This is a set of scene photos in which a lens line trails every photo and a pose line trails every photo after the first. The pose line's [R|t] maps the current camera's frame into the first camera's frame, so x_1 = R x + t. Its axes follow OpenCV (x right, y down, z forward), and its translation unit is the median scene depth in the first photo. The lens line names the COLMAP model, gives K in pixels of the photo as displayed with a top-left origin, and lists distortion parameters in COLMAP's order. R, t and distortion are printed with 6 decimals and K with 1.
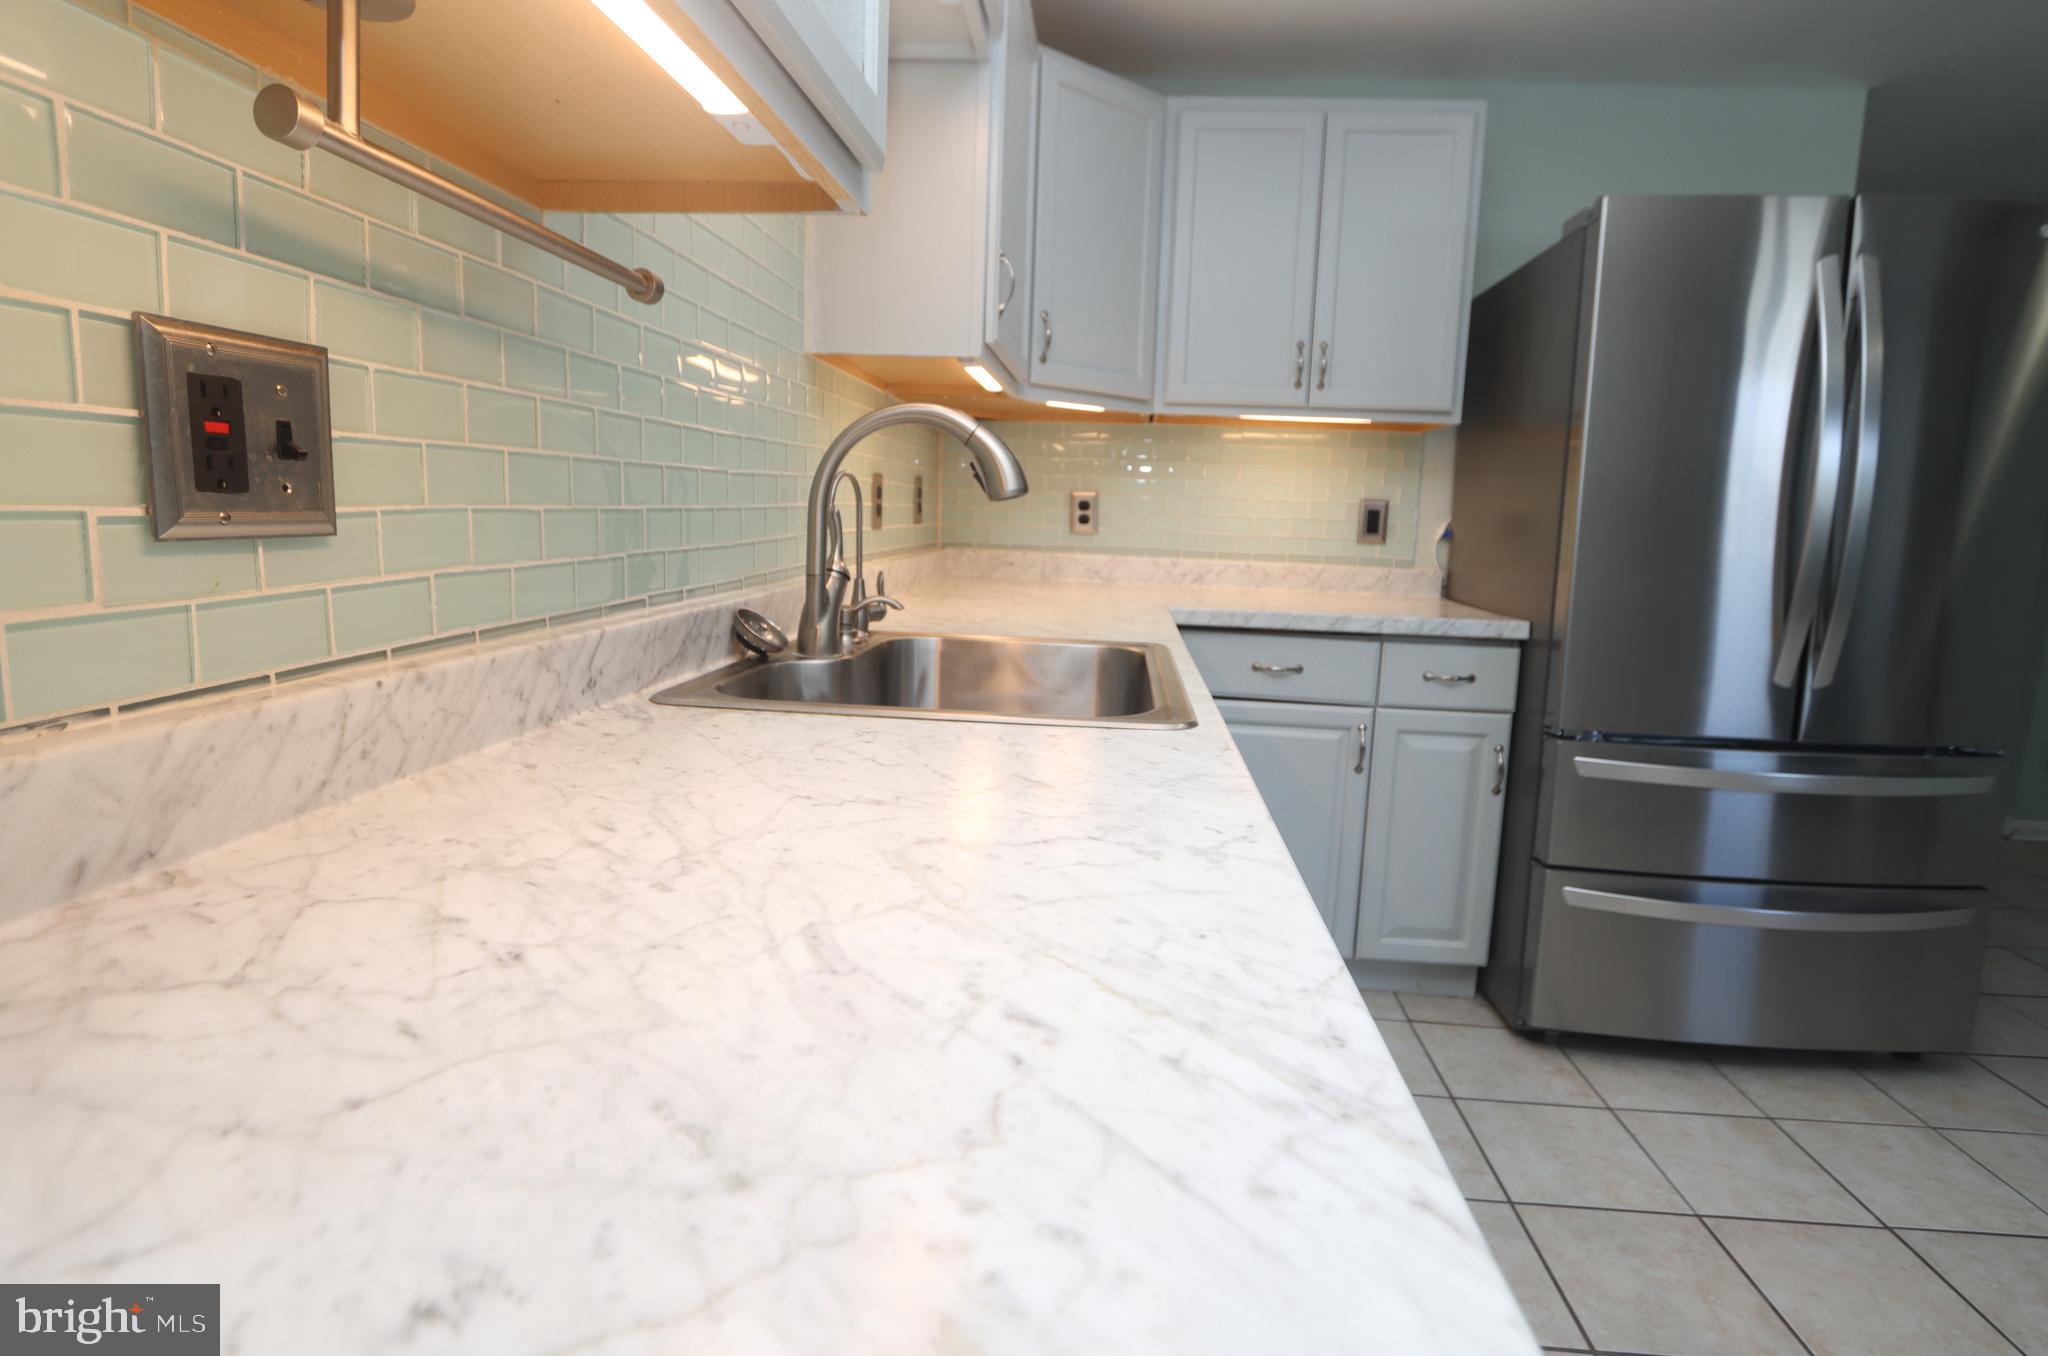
lens RADIAL K [[987.6, 0, 1056.2], [0, 987.6, 637.9], [0, 0, 1]] dist [-0.018371, 0.000449]
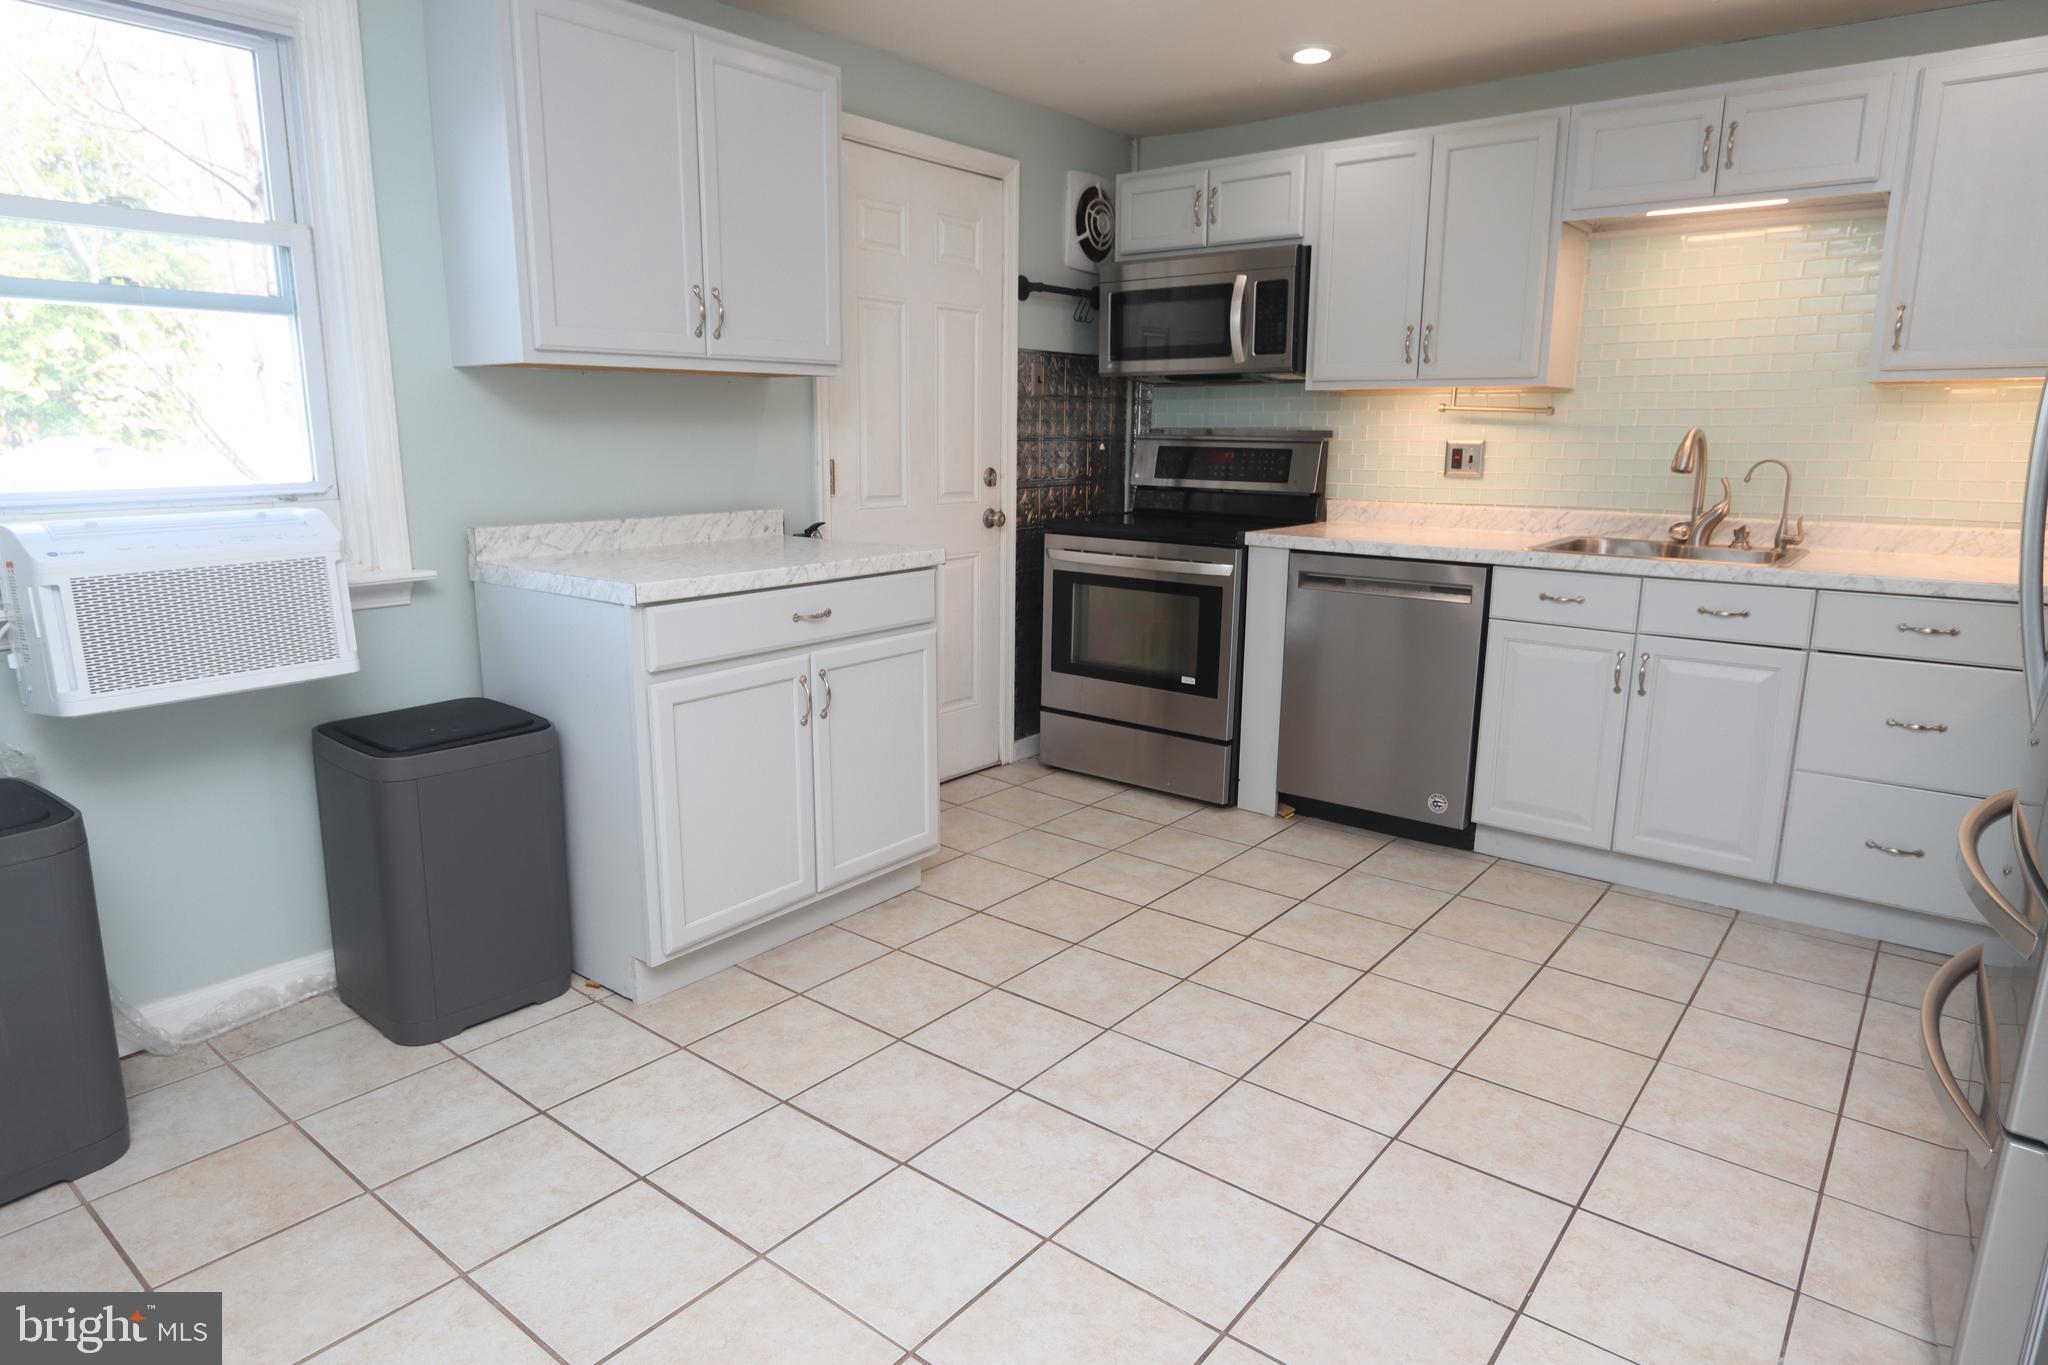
lens RADIAL K [[1202.6, 0, 1016.1], [0, 1202.6, 678.3], [0, 0, 1]] dist [-0.013404, 0.002168]
pose [[-0.568554, 0.127439, -0.812715, 1.630548], [-0.132357, 0.960887, 0.243266, -0.085402], [0.811929, 0.245878, -0.529448, 0.738738]]
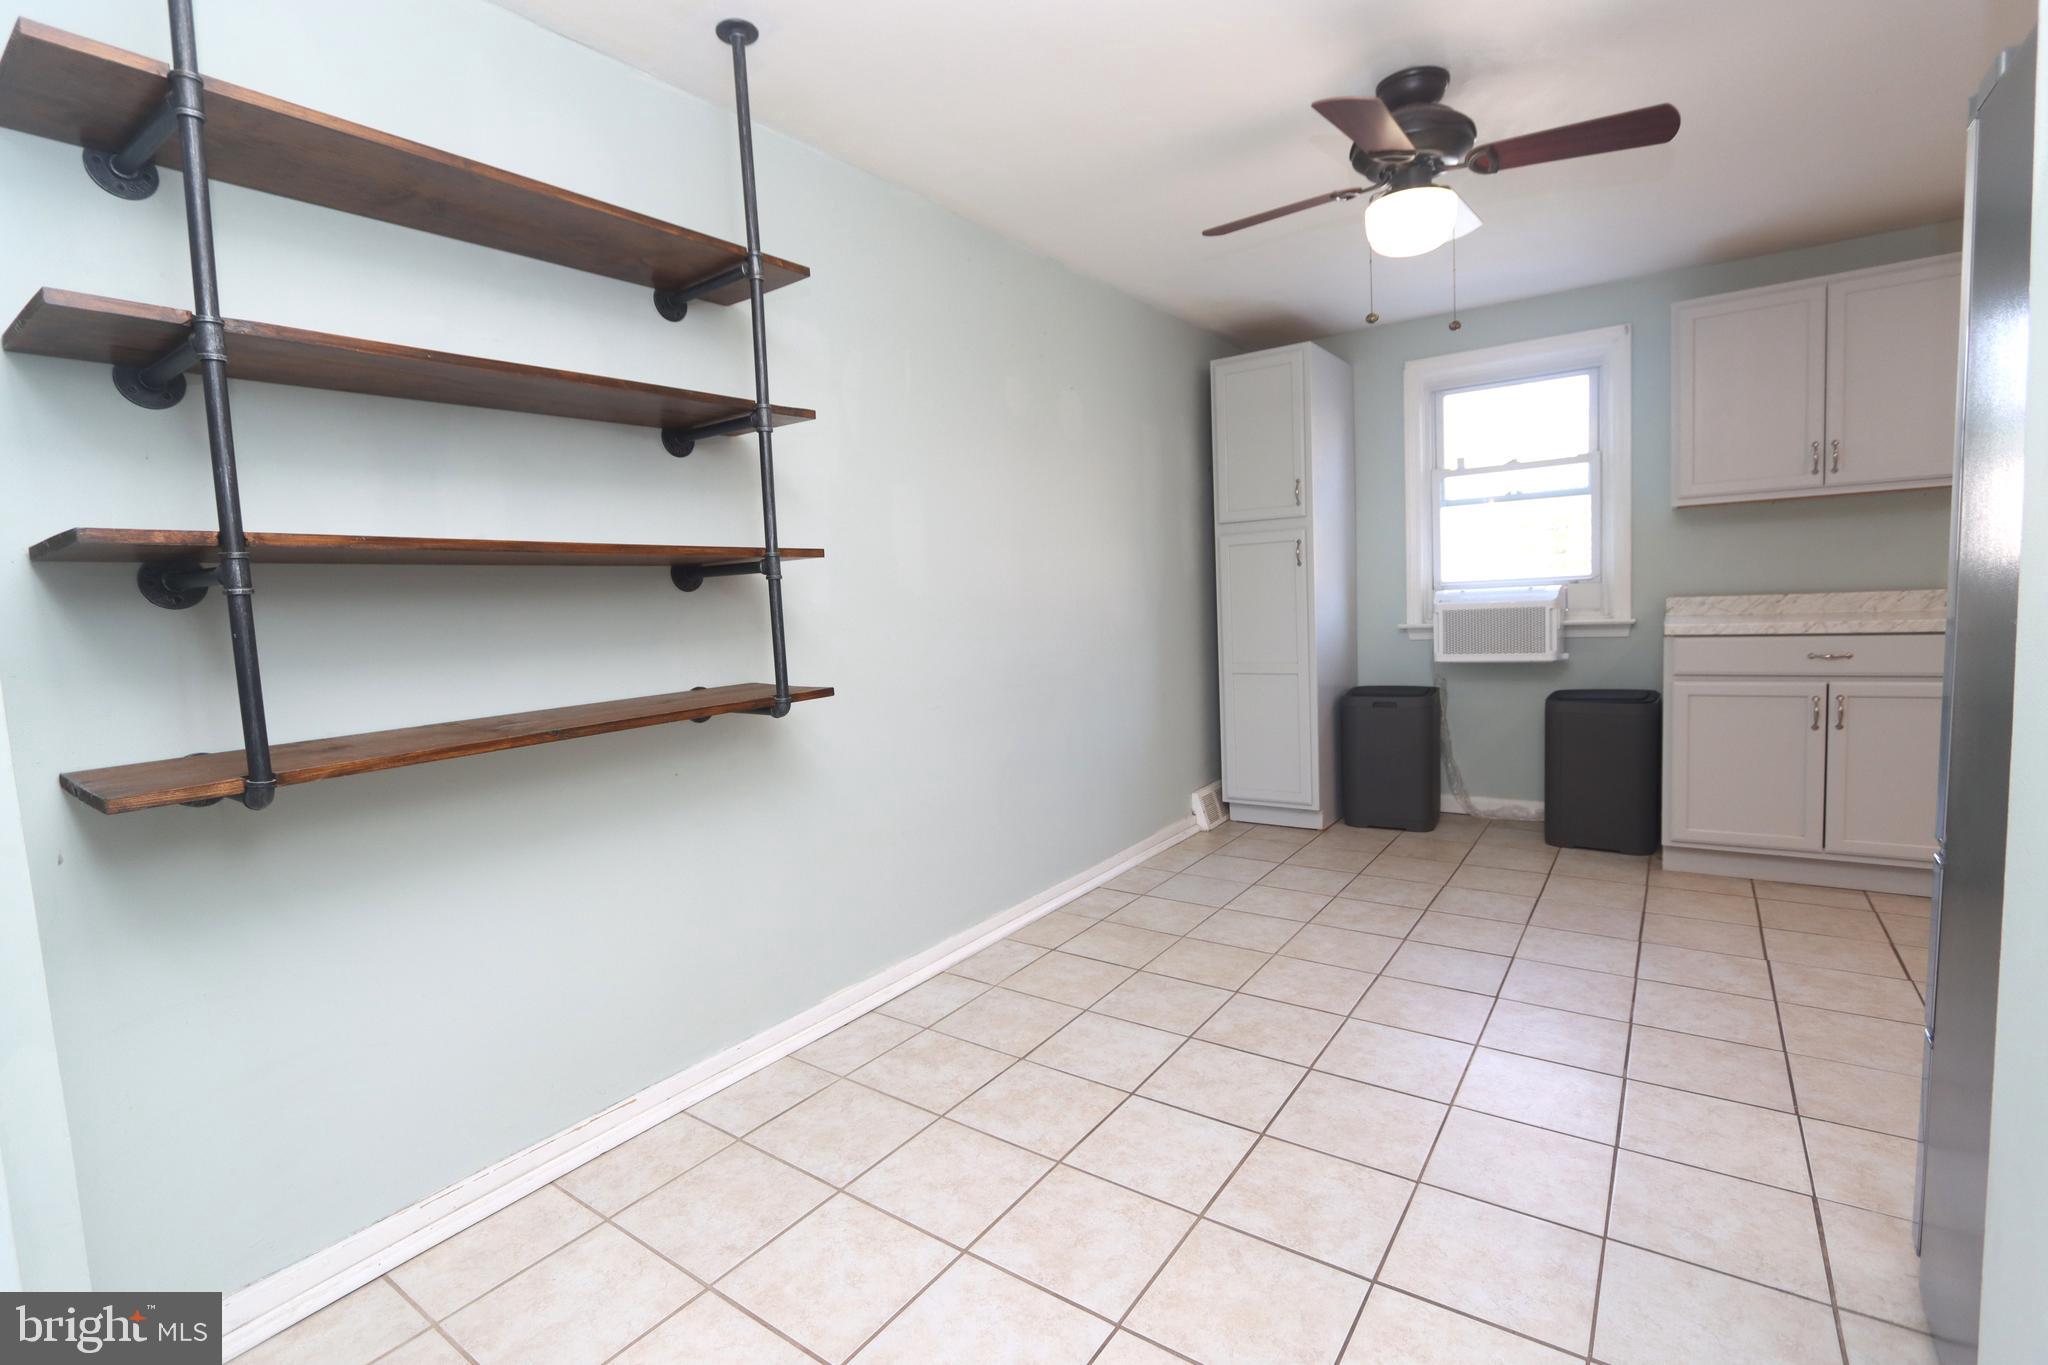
lens RADIAL K [[945.9, 0, 1008.2], [0, 945.9, 677.3], [0, 0, 1]] dist [-0.017405, 0.001207]
pose [[-0.851465, -0.041575, 0.522760, 1.067828], [0.083262, 0.973490, 0.213039, -0.187747], [-0.517759, 0.224921, -0.825431, 1.683797]]
